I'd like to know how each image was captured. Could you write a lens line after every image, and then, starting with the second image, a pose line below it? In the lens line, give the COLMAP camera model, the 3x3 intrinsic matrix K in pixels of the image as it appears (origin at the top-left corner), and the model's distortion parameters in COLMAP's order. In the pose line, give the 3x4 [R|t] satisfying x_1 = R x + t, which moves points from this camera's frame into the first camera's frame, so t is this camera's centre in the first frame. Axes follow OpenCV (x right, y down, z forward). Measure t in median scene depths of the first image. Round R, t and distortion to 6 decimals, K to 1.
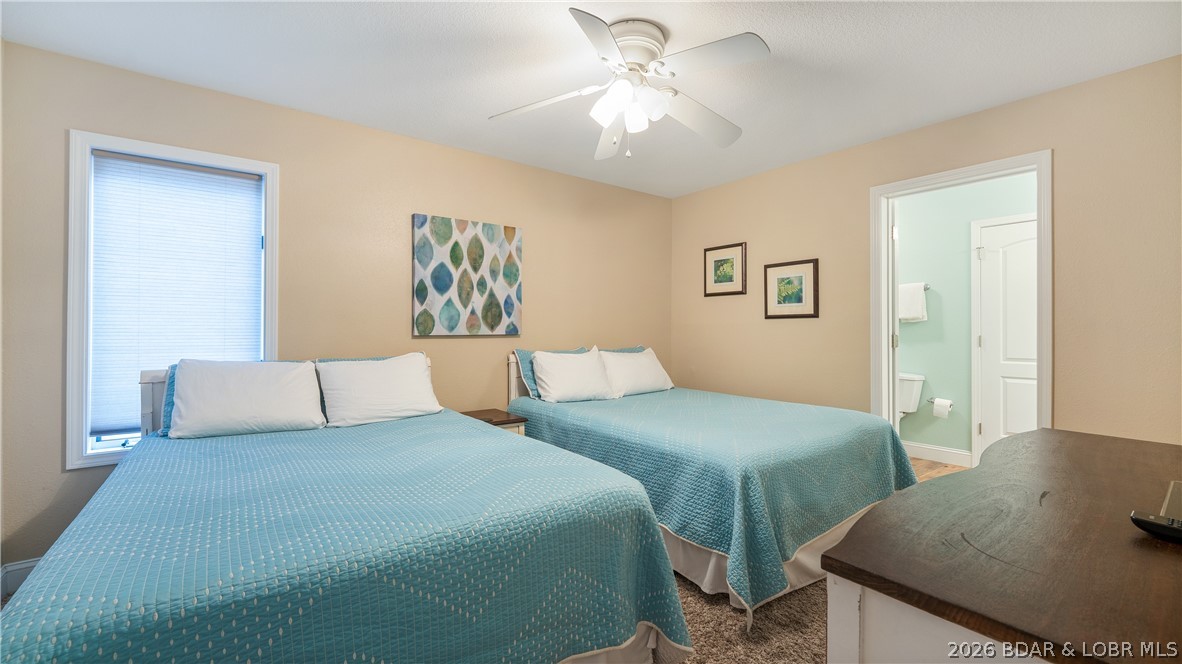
lens RADIAL K [[480.7, 0, 586.0], [0, 480.7, 335.7], [0, 0, 1]] dist [-0.001659, -0.000447]
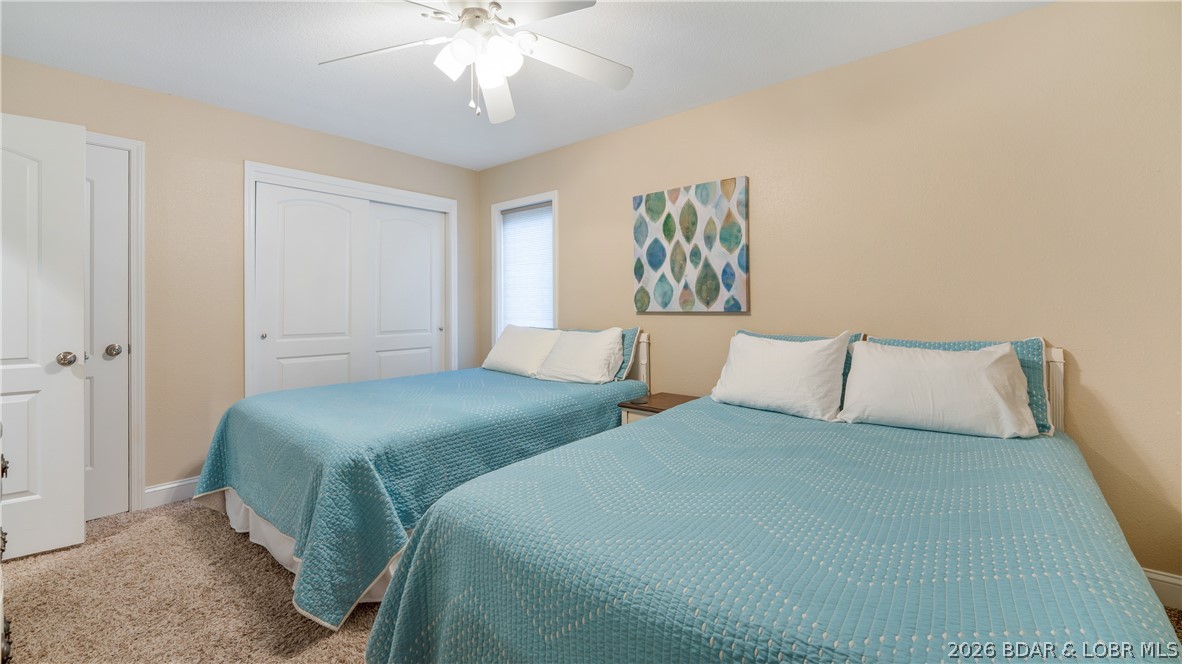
lens RADIAL K [[487.3, 0, 579.0], [0, 487.3, 317.7], [0, 0, 1]] dist [-0.001476, -0.000454]
pose [[0.212610, 0.015811, -0.977009, 0.626278], [-0.012833, 0.999828, 0.013388, 0.000058], [0.977053, 0.009692, 0.212776, 0.608756]]
